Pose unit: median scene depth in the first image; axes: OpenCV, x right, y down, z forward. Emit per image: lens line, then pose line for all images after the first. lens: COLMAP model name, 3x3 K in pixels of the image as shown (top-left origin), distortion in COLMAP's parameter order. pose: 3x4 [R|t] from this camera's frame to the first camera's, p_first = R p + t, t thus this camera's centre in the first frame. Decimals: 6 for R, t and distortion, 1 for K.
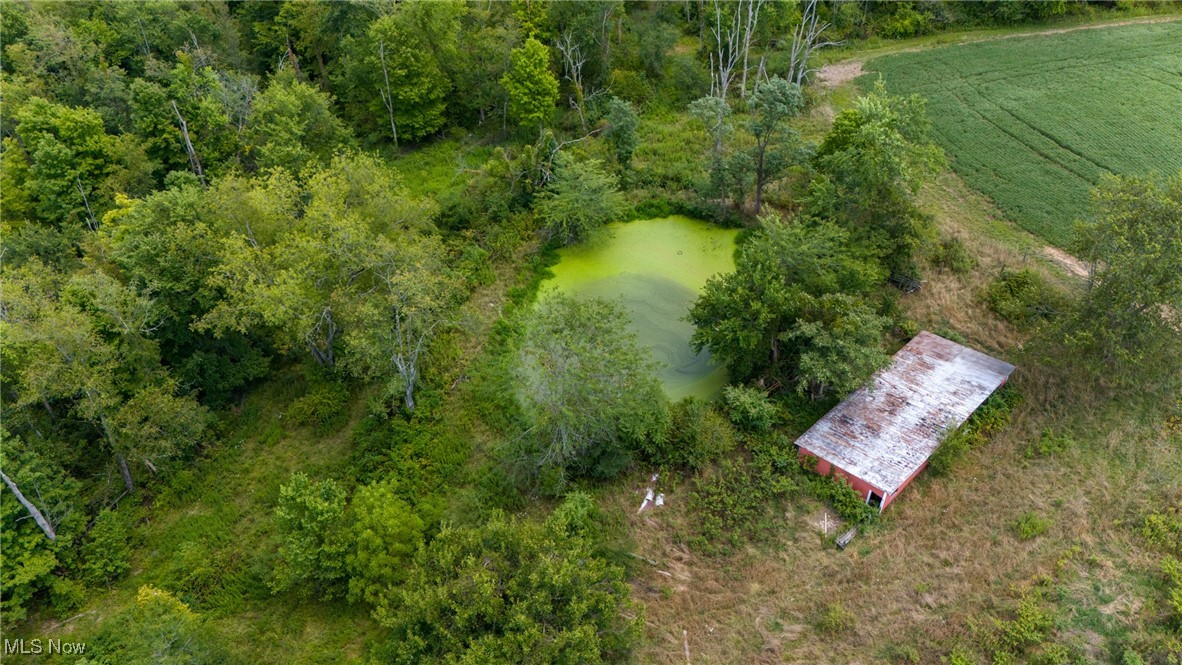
lens RADIAL K [[854.8, 0, 591.1], [0, 854.8, 332.7], [0, 0, 1]] dist [0.001711, -0.001173]
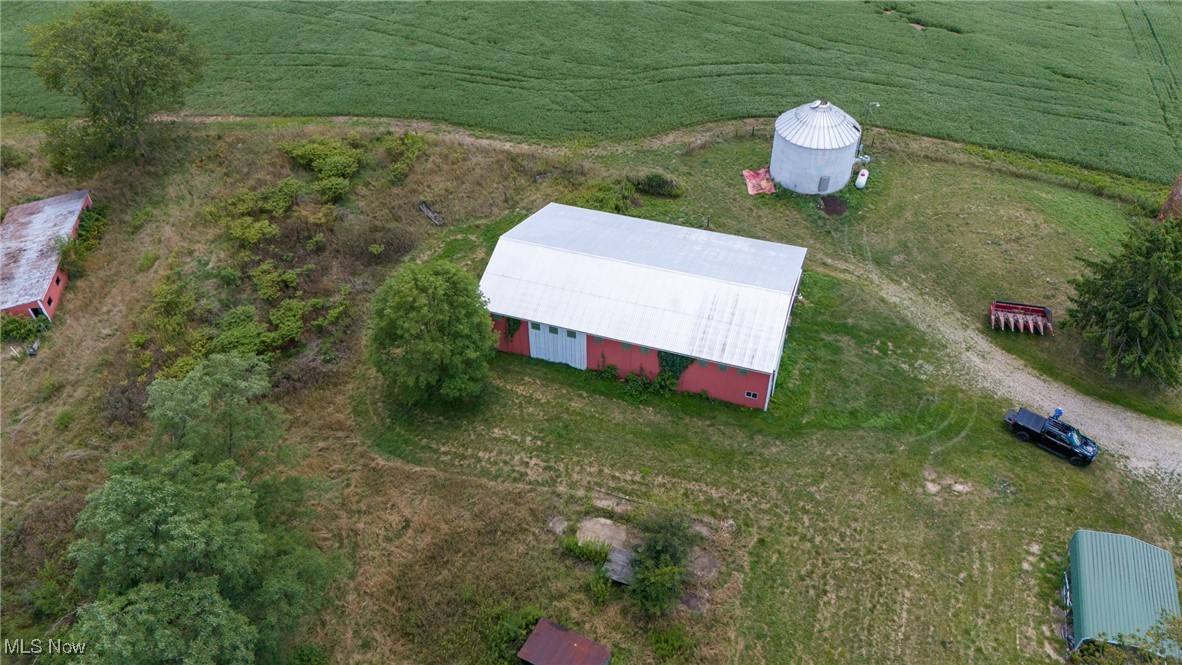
lens RADIAL K [[854.8, 0, 594.5], [0, 854.8, 329.8], [0, 0, 1]] dist [0.001711, -0.001173]
pose [[0.511975, -0.547282, 0.662091, -0.083986], [0.542121, 0.803741, 0.245164, 0.322184], [-0.666324, 0.233415, 0.708188, -0.384829]]
